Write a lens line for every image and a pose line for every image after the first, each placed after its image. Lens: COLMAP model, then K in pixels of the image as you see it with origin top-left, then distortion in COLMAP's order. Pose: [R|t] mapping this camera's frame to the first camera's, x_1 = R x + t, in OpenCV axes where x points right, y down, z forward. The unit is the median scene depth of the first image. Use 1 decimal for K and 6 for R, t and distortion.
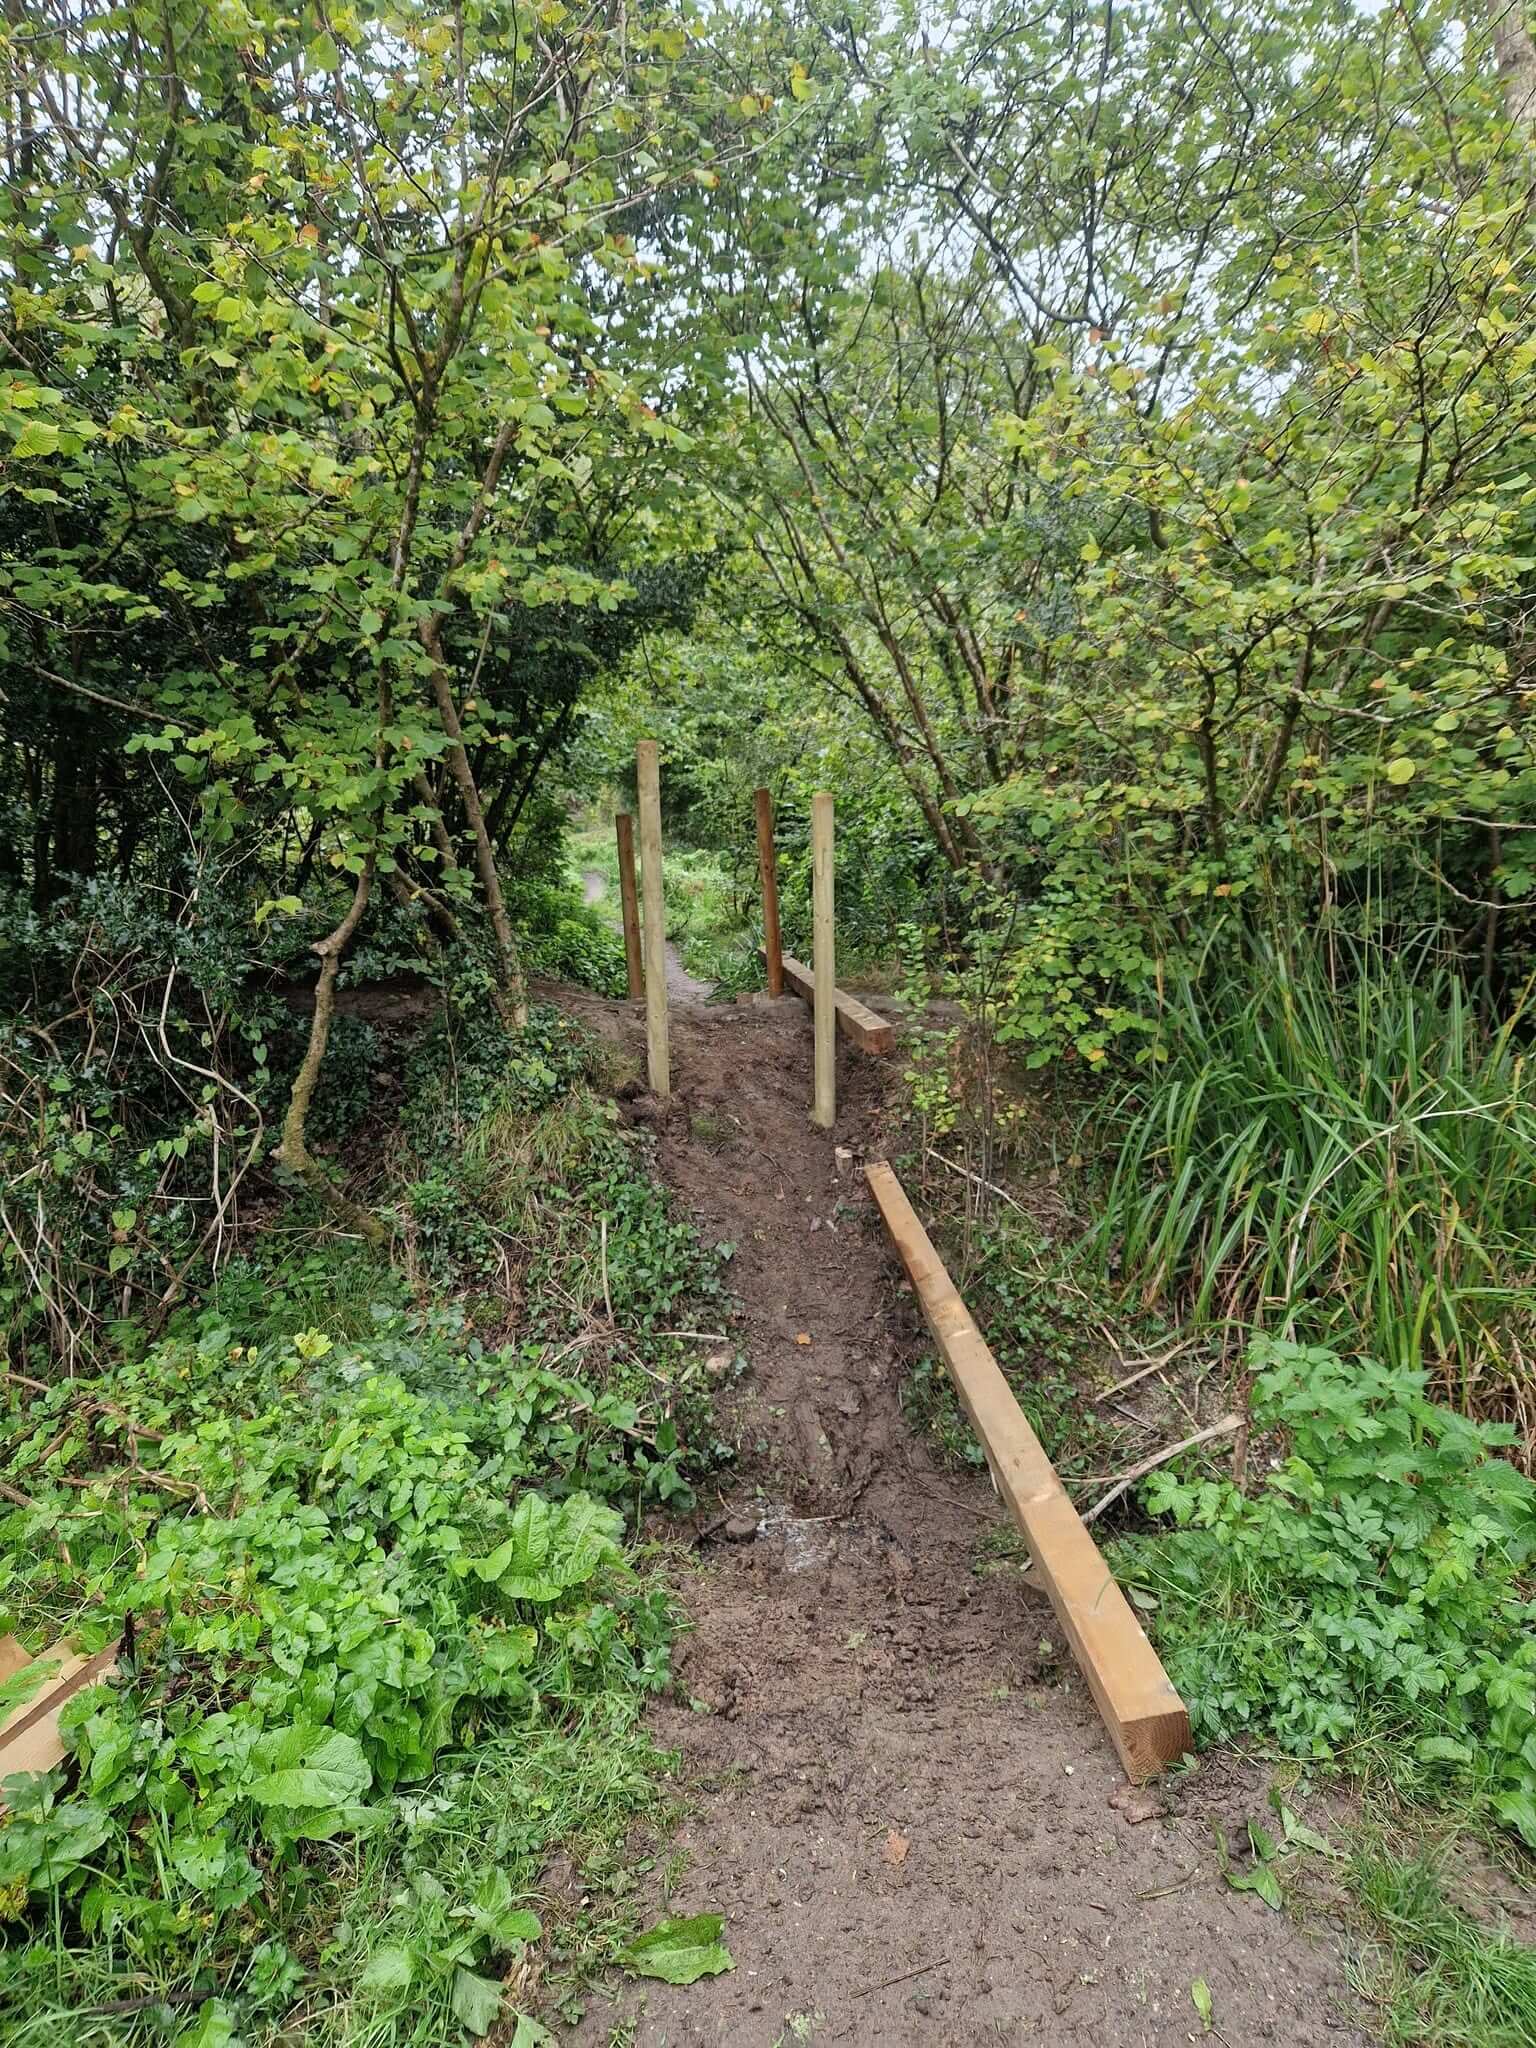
lens RADIAL K [[1382.3, 0, 729.8], [0, 1382.3, 1009.2], [0, 0, 1]] dist [0.037581, -0.016775]
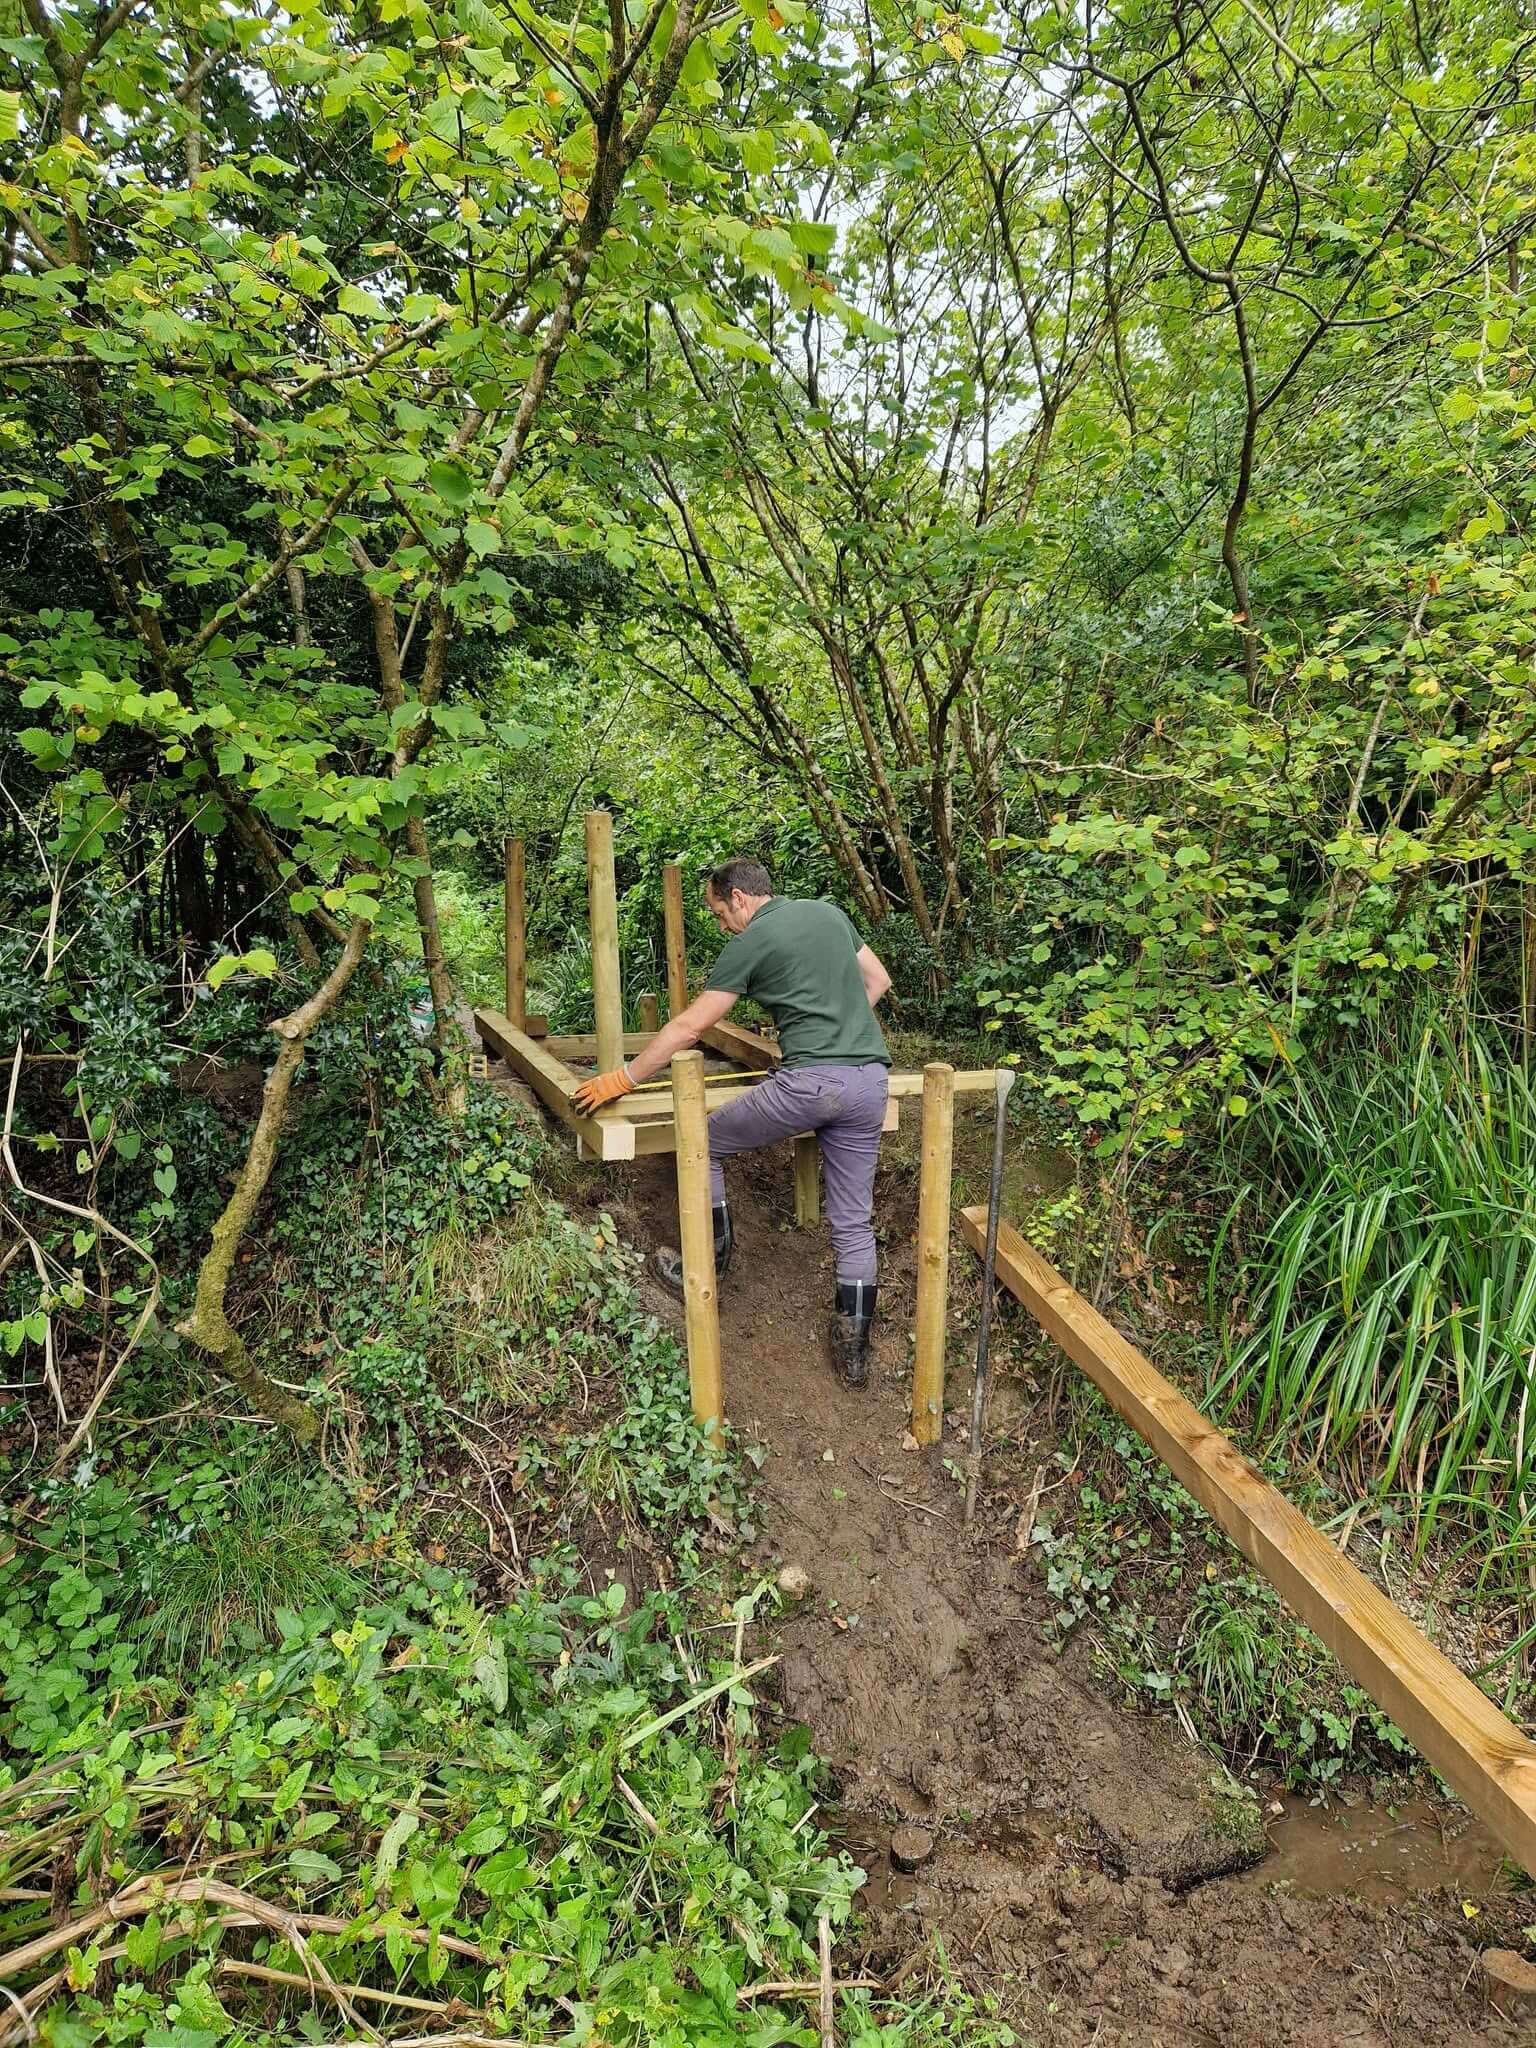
lens RADIAL K [[1382.3, 0, 770.4], [0, 1382.3, 1004.1], [0, 0, 1]] dist [0.037581, -0.016775]
pose [[0.967254, 0.016778, 0.253256, -0.224283], [-0.011226, 0.999664, -0.023354, -0.039759], [-0.253563, 0.019747, 0.967117, 0.272326]]
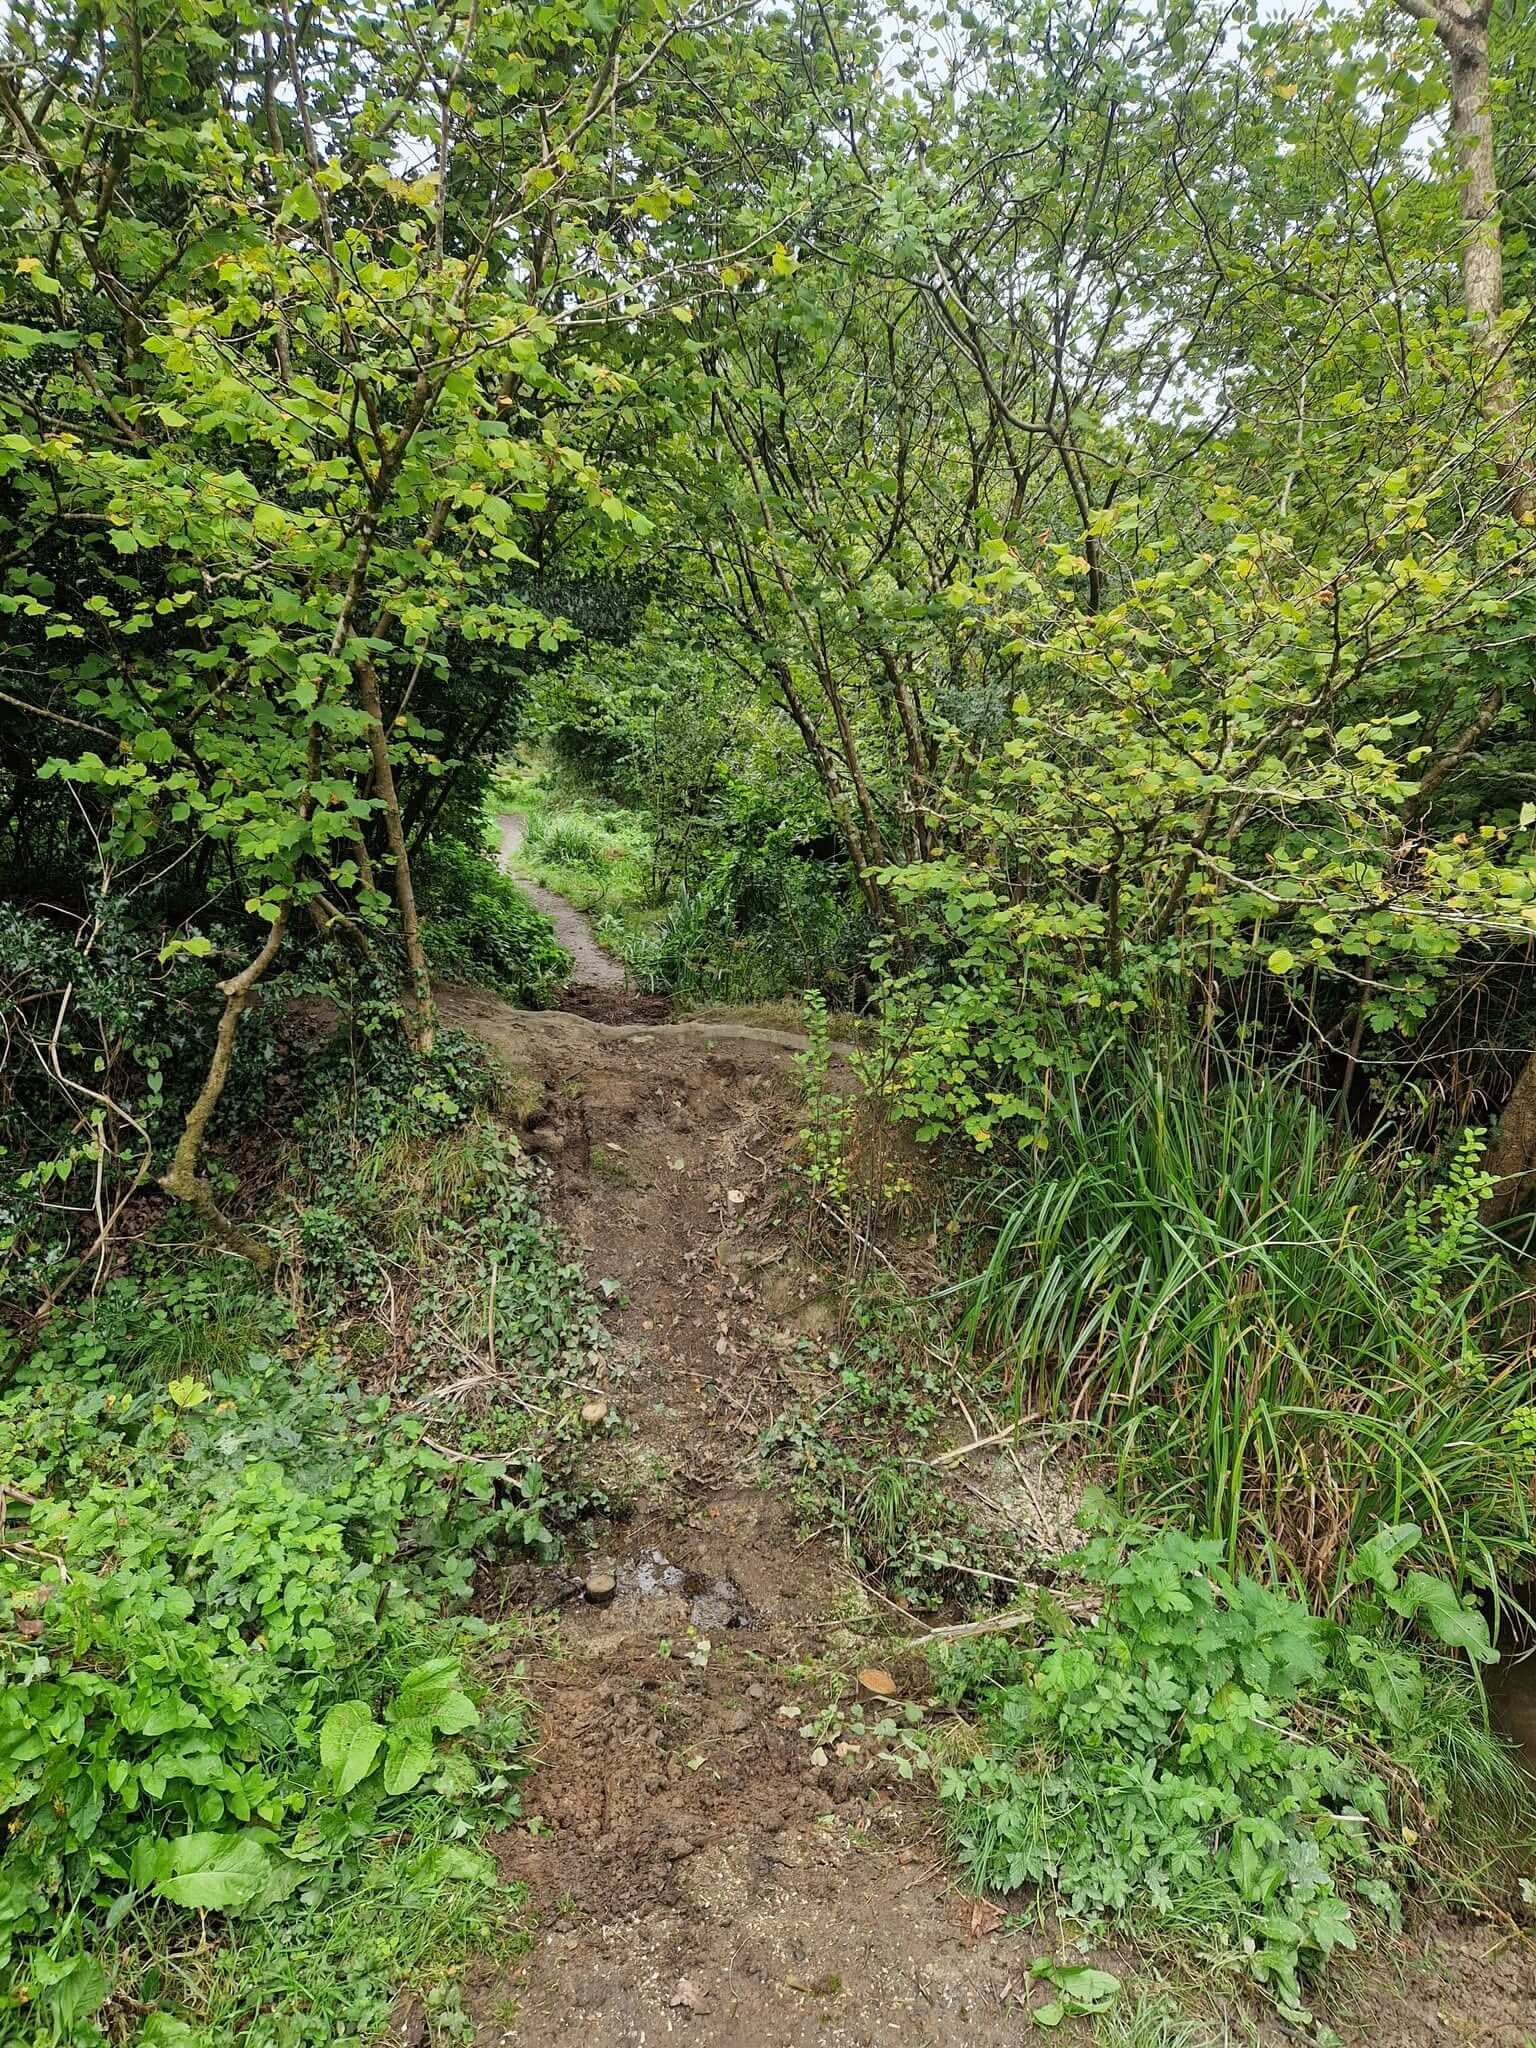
lens RADIAL K [[1382.3, 0, 765.6], [0, 1382.3, 1036.4], [0, 0, 1]] dist [0.037581, -0.016775]
pose [[0.991480, 0.088118, 0.095928, -0.005652], [-0.093366, 0.994291, 0.051655, -0.090353], [-0.090828, -0.060171, 0.994047, -0.022250]]
